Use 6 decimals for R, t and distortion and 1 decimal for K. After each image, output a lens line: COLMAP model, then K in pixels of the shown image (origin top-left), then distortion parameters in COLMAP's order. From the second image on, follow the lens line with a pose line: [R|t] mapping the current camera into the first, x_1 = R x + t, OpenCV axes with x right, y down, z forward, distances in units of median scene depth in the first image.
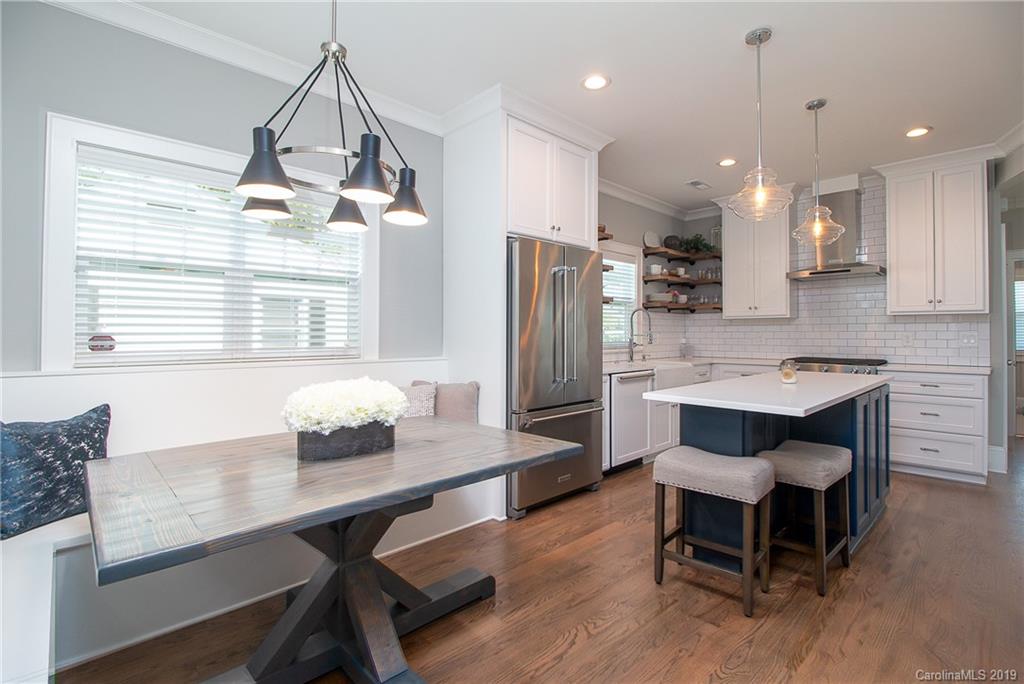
lens RADIAL K [[467.4, 0, 506.6], [0, 467.4, 335.3], [0, 0, 1]] dist [0.002830, -0.011554]
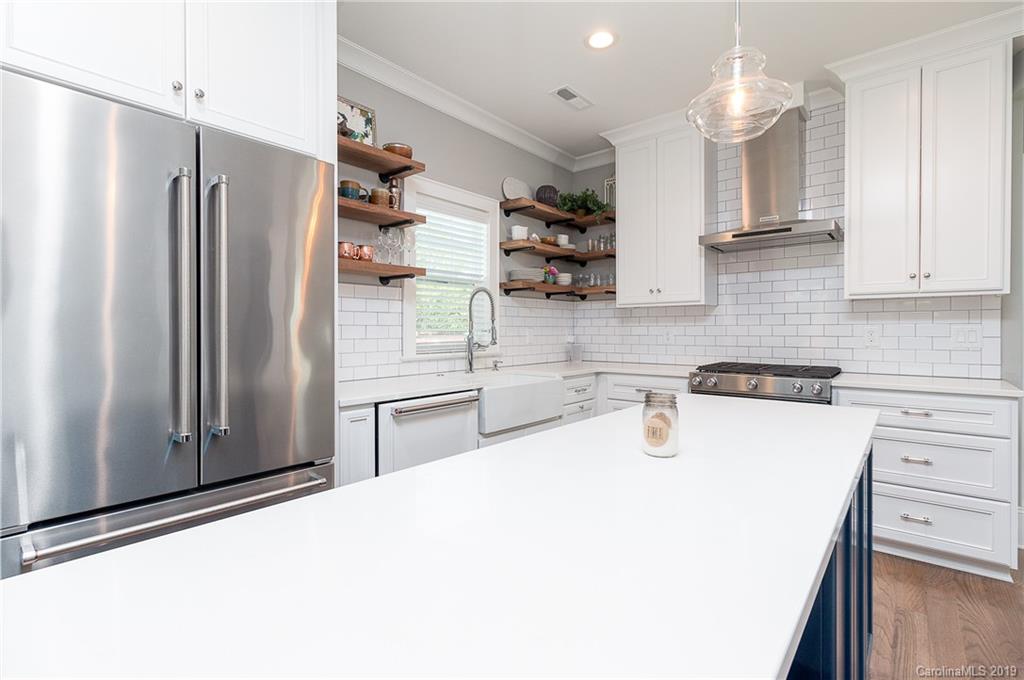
lens RADIAL K [[470.4, 0, 510.2], [0, 470.4, 336.5], [0, 0, 1]] dist [0.000363, 0.000366]
pose [[0.993192, -0.002731, 0.116461, 0.244455], [0.001442, 0.999937, 0.011145, 0.000341], [-0.116484, -0.010902, 0.993133, 0.353414]]
